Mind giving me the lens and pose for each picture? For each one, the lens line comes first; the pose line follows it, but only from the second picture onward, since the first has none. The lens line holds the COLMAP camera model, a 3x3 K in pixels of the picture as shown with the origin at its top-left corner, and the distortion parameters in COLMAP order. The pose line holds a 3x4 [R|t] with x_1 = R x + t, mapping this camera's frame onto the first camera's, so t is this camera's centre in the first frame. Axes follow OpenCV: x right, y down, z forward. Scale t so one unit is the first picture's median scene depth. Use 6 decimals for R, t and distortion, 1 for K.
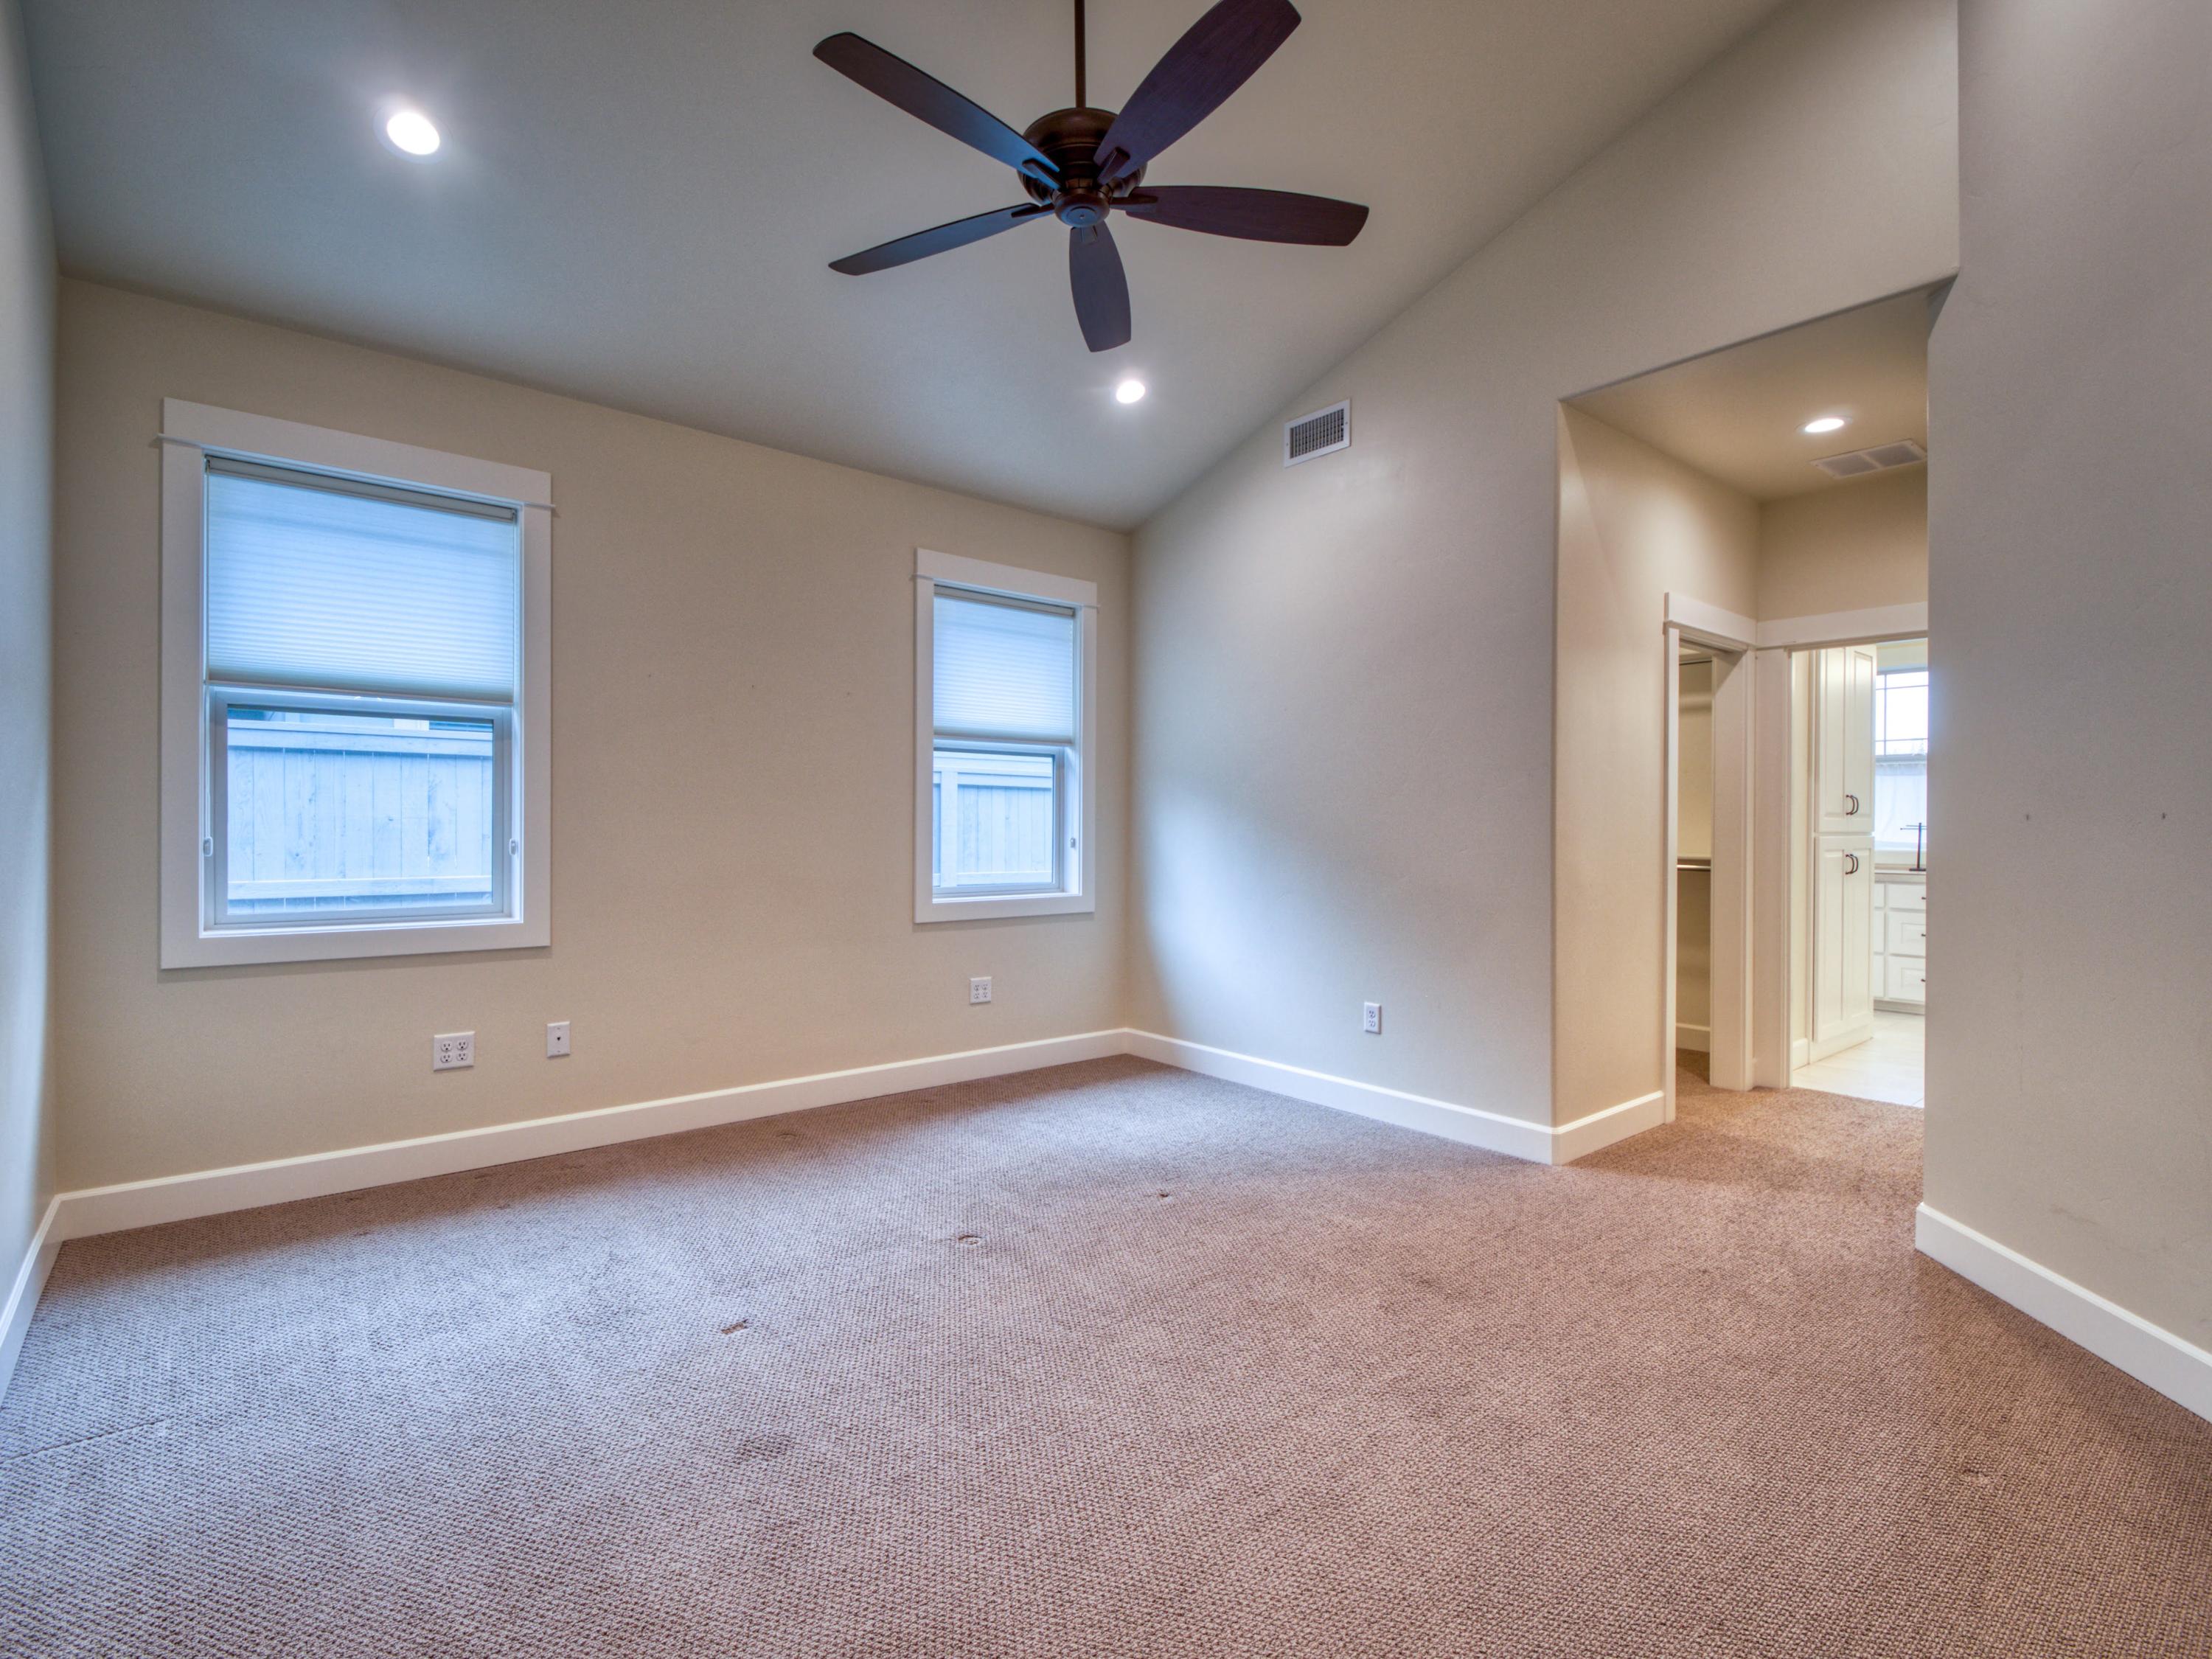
lens RADIAL K [[1060.3, 0, 1118.5], [0, 1060.3, 816.3], [0, 0, 1]] dist [0.027348, -0.000751]
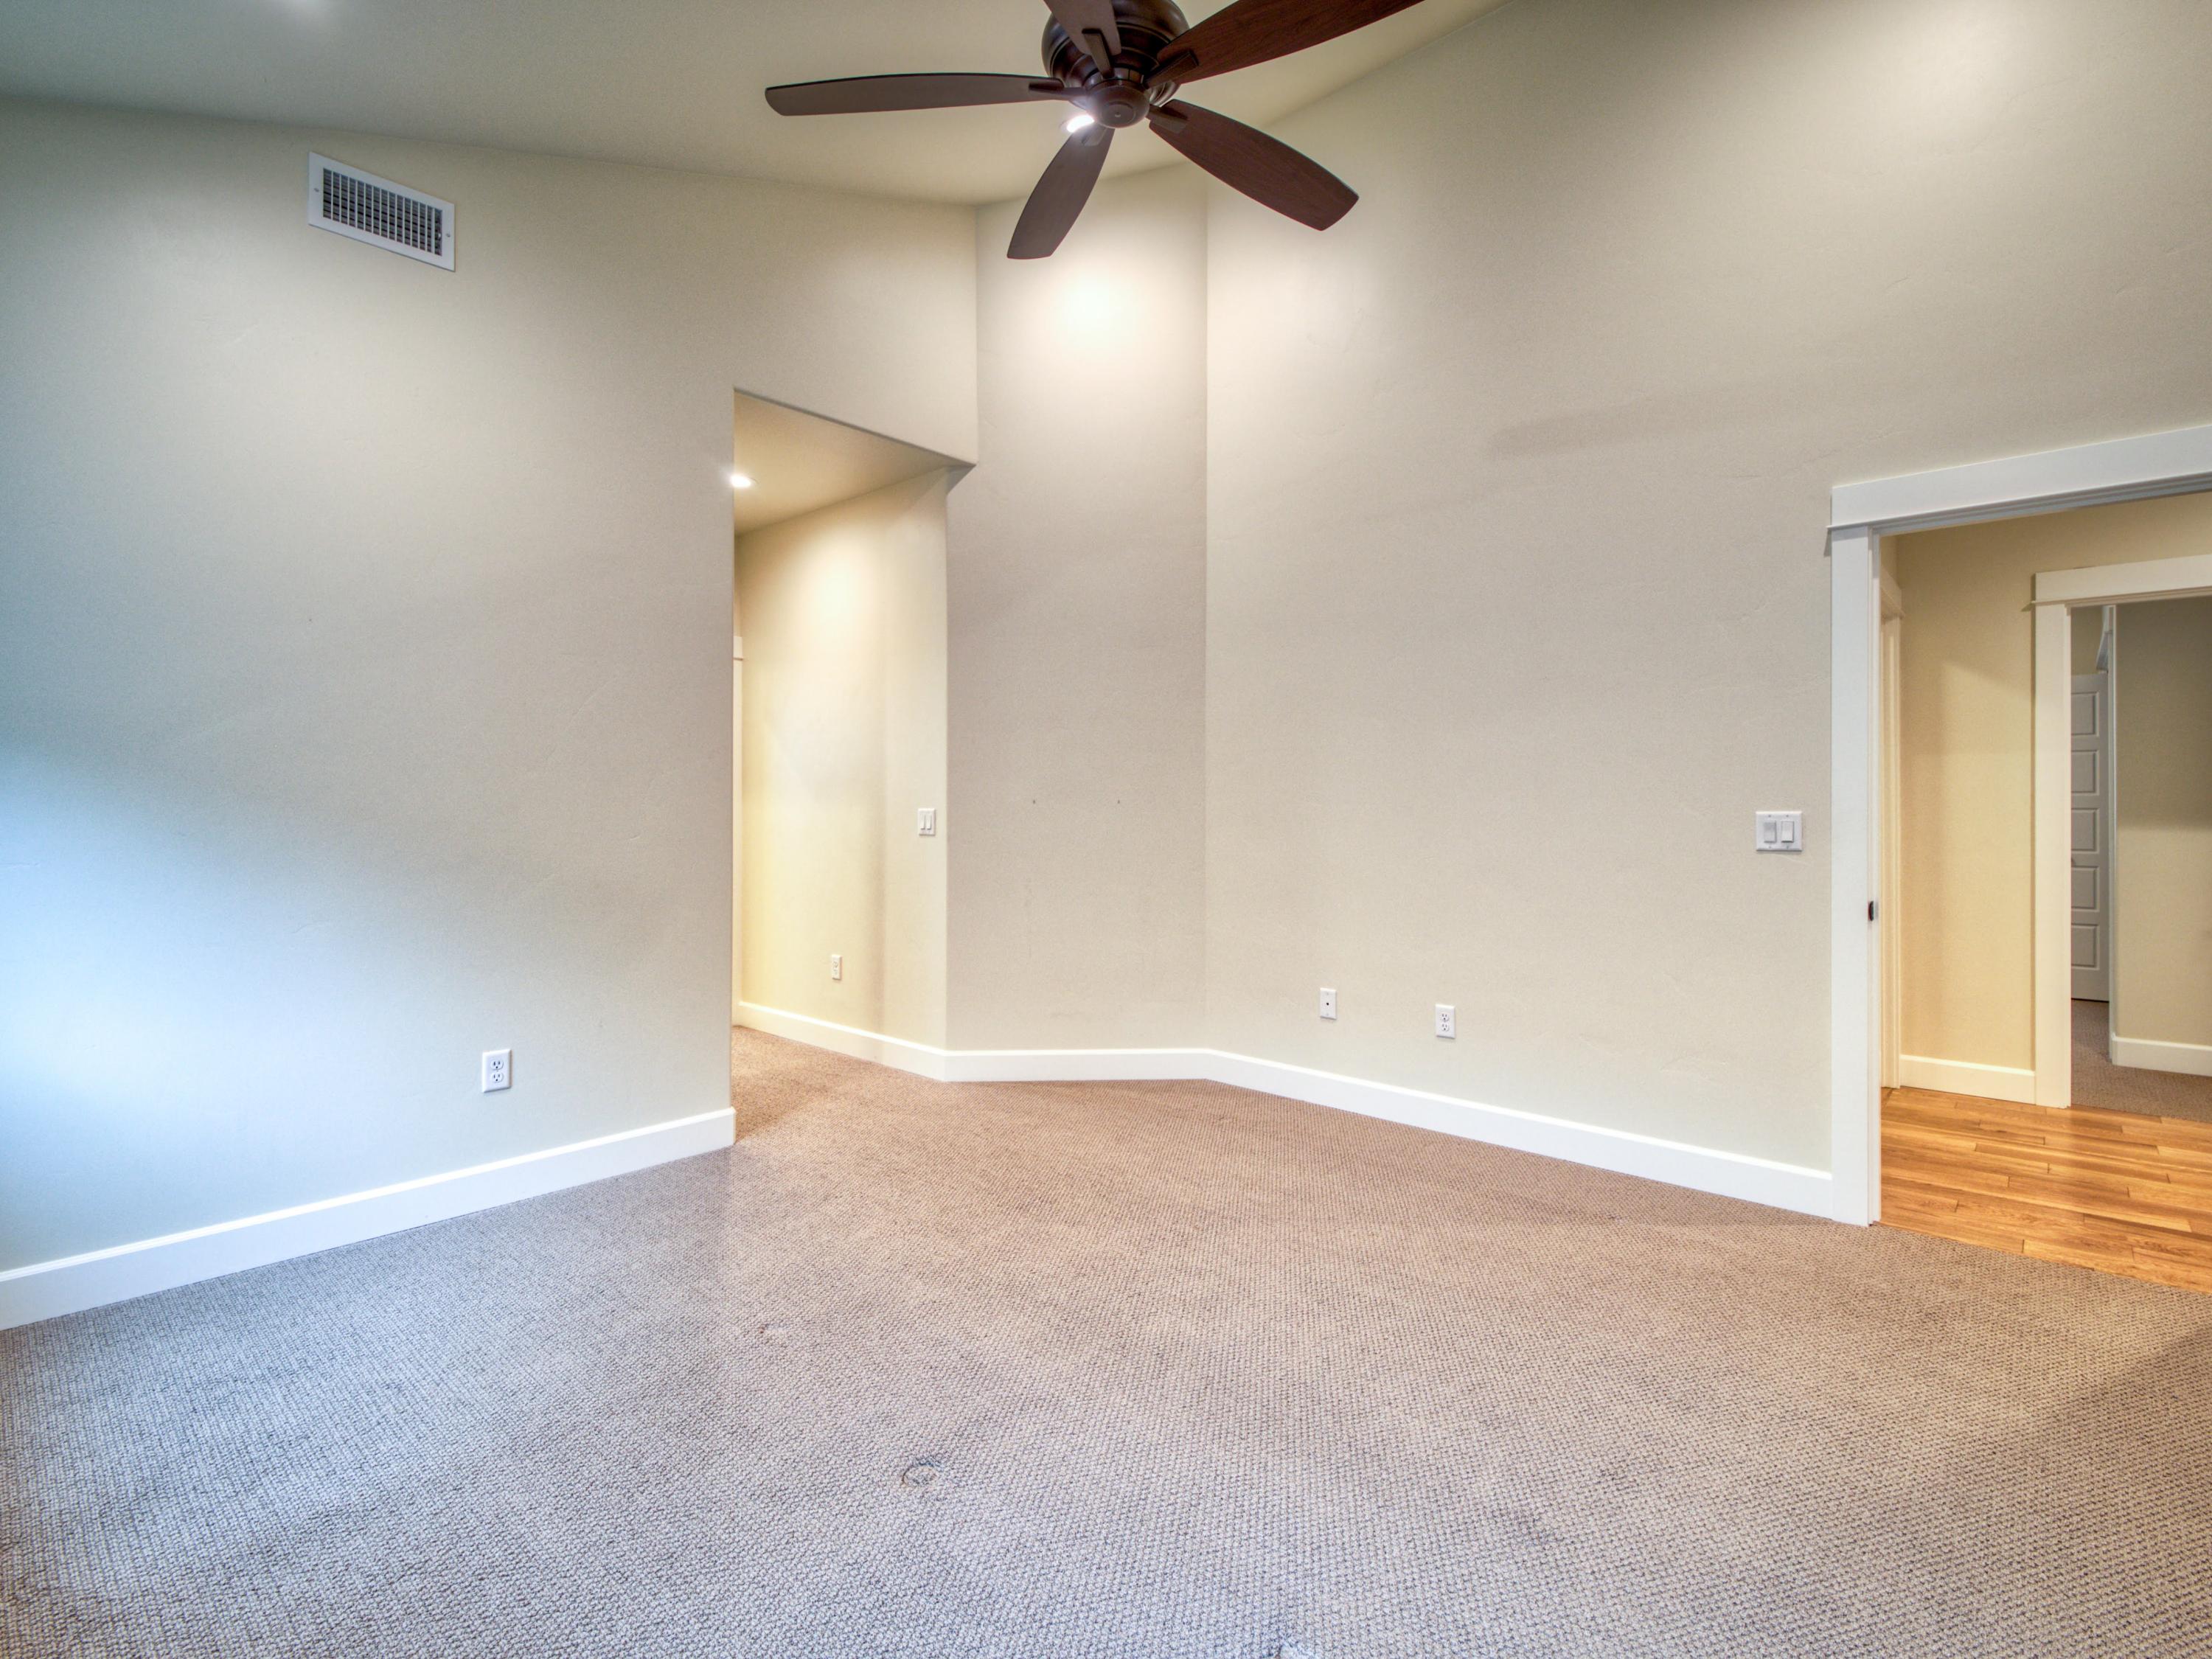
lens RADIAL K [[1015.0, 0, 1108.9], [0, 1015.0, 808.3], [0, 0, 1]] dist [0.000915, -0.000619]
pose [[-0.110871, -0.003752, 0.993828, -0.602124], [-0.001372, 0.999992, 0.003622, 0.005307], [-0.993834, -0.000962, -0.110875, 0.777348]]
